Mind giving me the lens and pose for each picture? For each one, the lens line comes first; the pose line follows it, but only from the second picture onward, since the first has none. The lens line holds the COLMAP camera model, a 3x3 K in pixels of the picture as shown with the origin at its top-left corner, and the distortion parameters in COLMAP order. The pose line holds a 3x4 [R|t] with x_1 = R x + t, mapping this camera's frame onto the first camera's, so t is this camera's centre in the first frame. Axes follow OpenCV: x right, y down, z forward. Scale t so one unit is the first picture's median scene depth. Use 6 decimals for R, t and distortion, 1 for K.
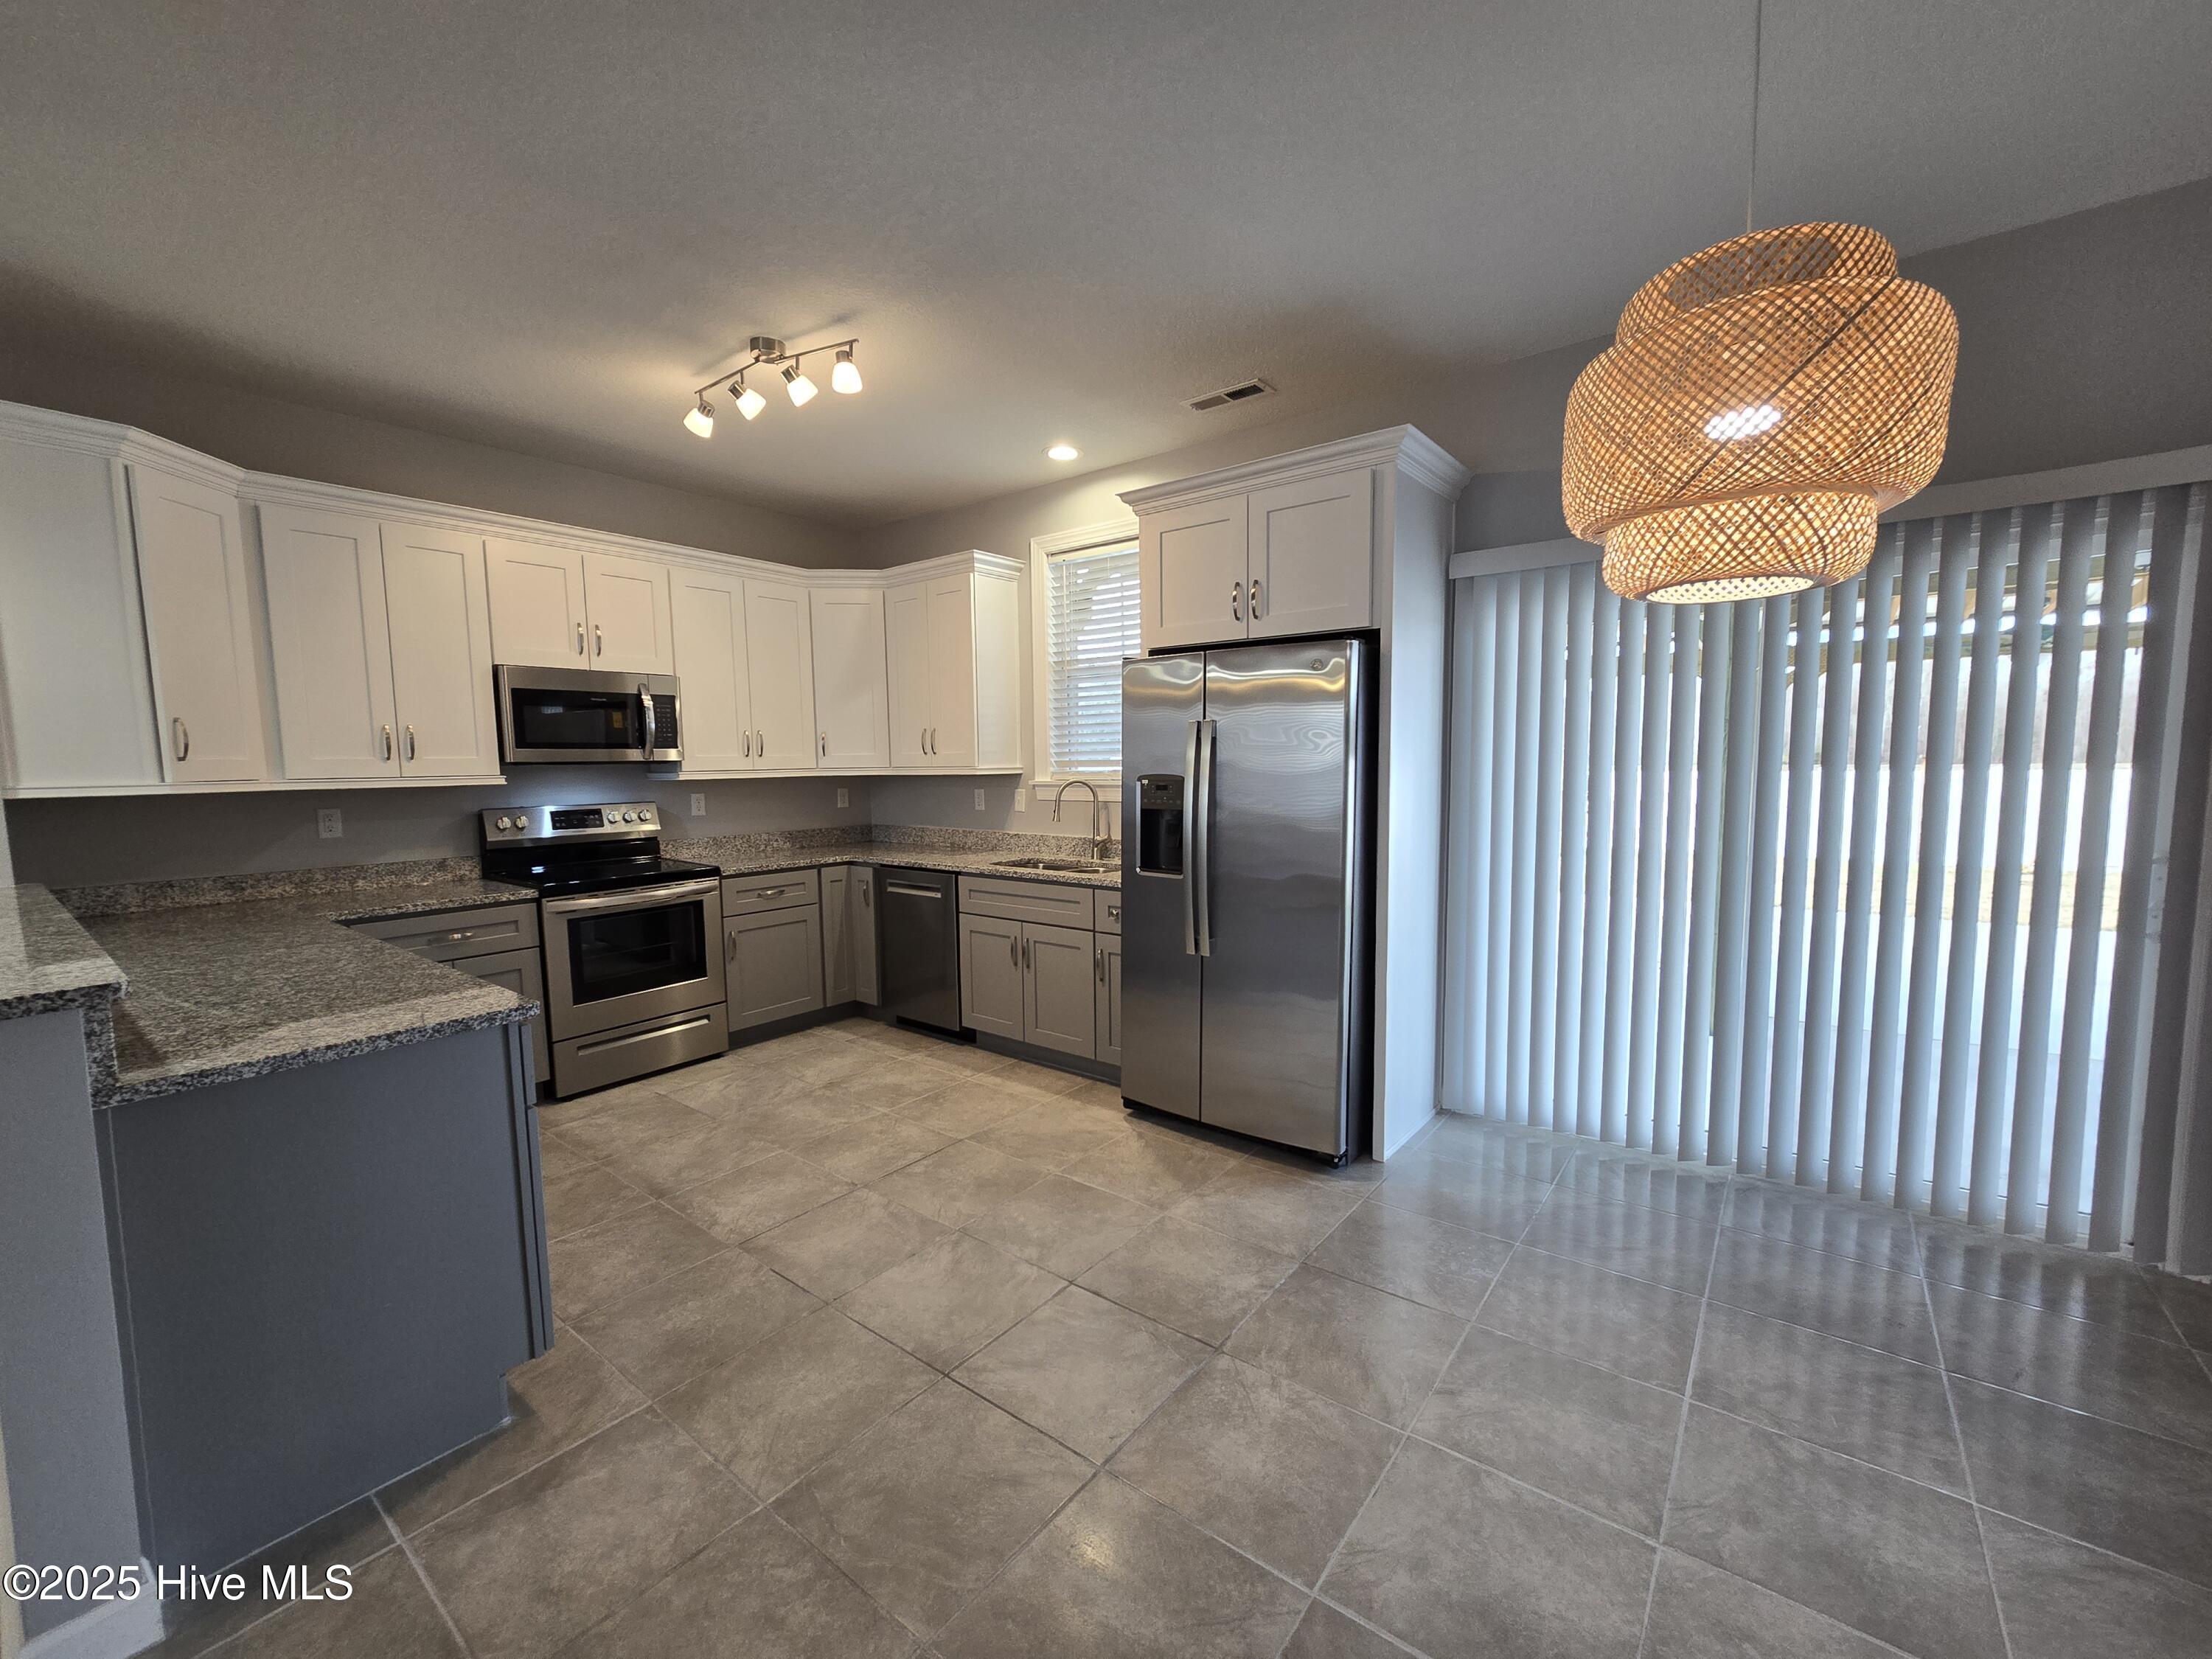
lens RADIAL K [[906.0, 0, 1101.4], [0, 906.0, 836.4], [0, 0, 1]] dist [0.001198, 0.001046]
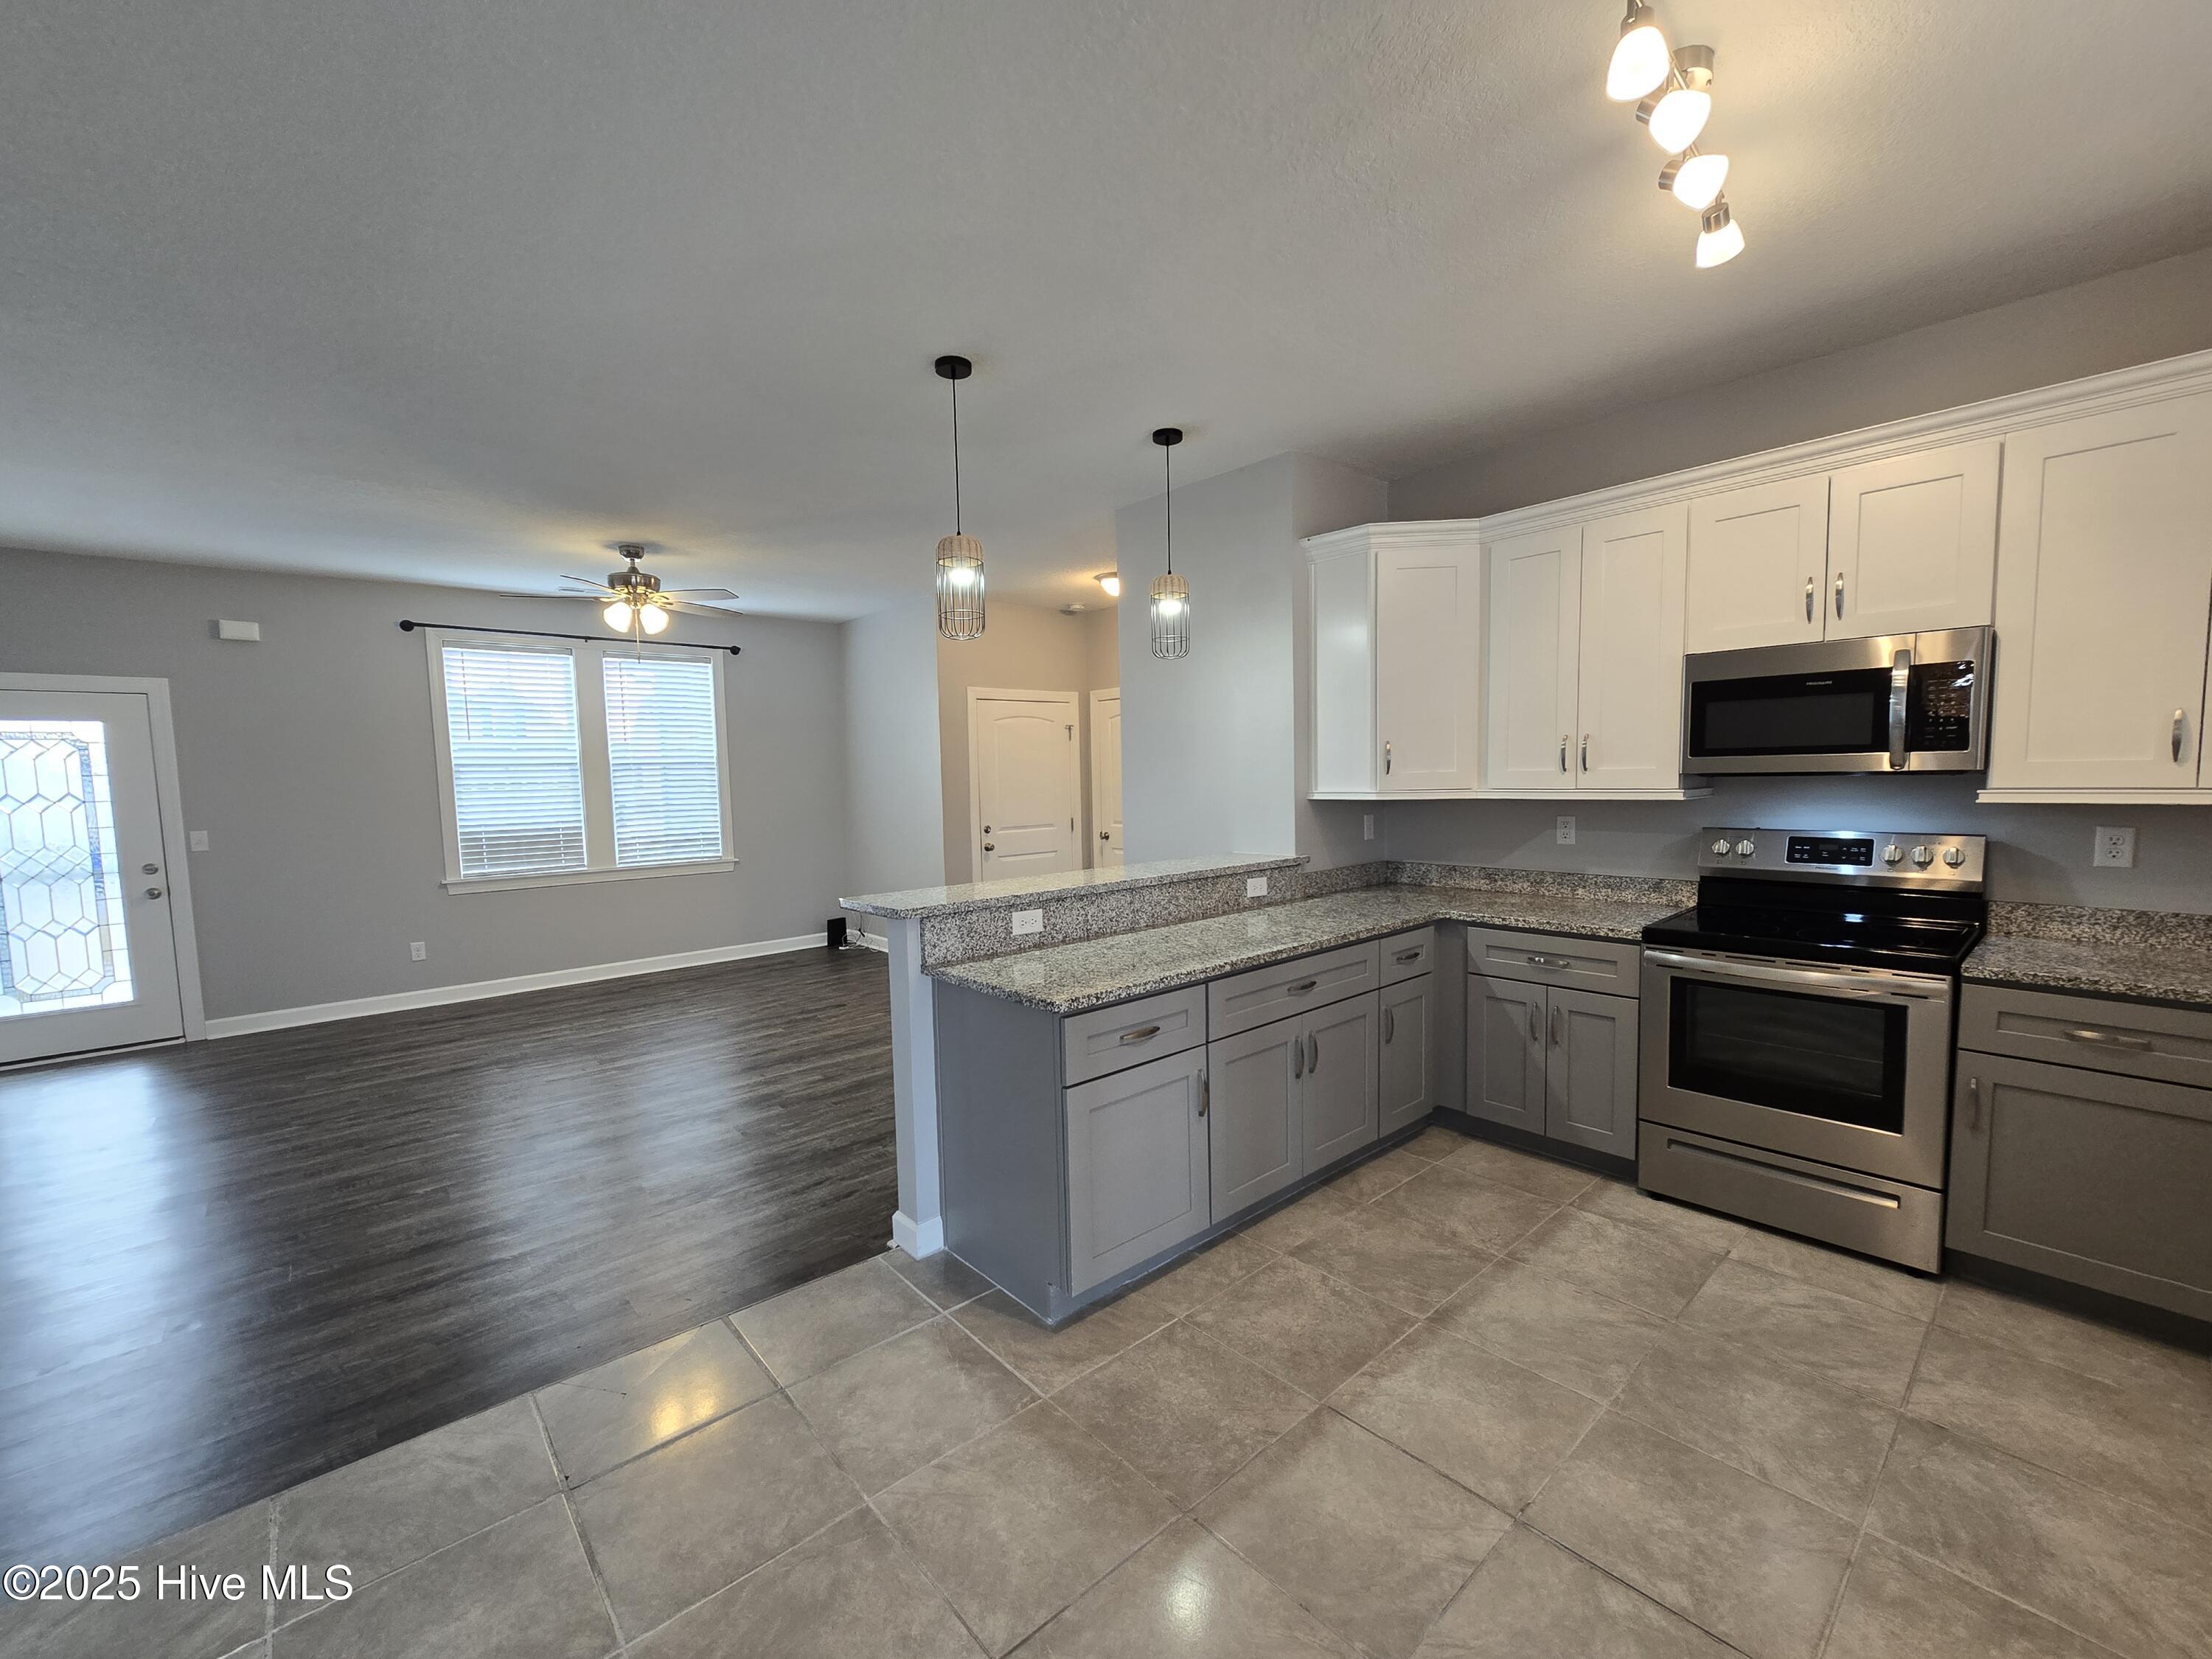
lens RADIAL K [[906.0, 0, 1101.0], [0, 906.0, 842.6], [0, 0, 1]] dist [0.001198, 0.001046]
pose [[-0.178772, 0.093679, -0.979421, 0.259406], [-0.059632, 0.992595, 0.105824, -0.077400], [0.982082, 0.077323, -0.171862, 0.649756]]
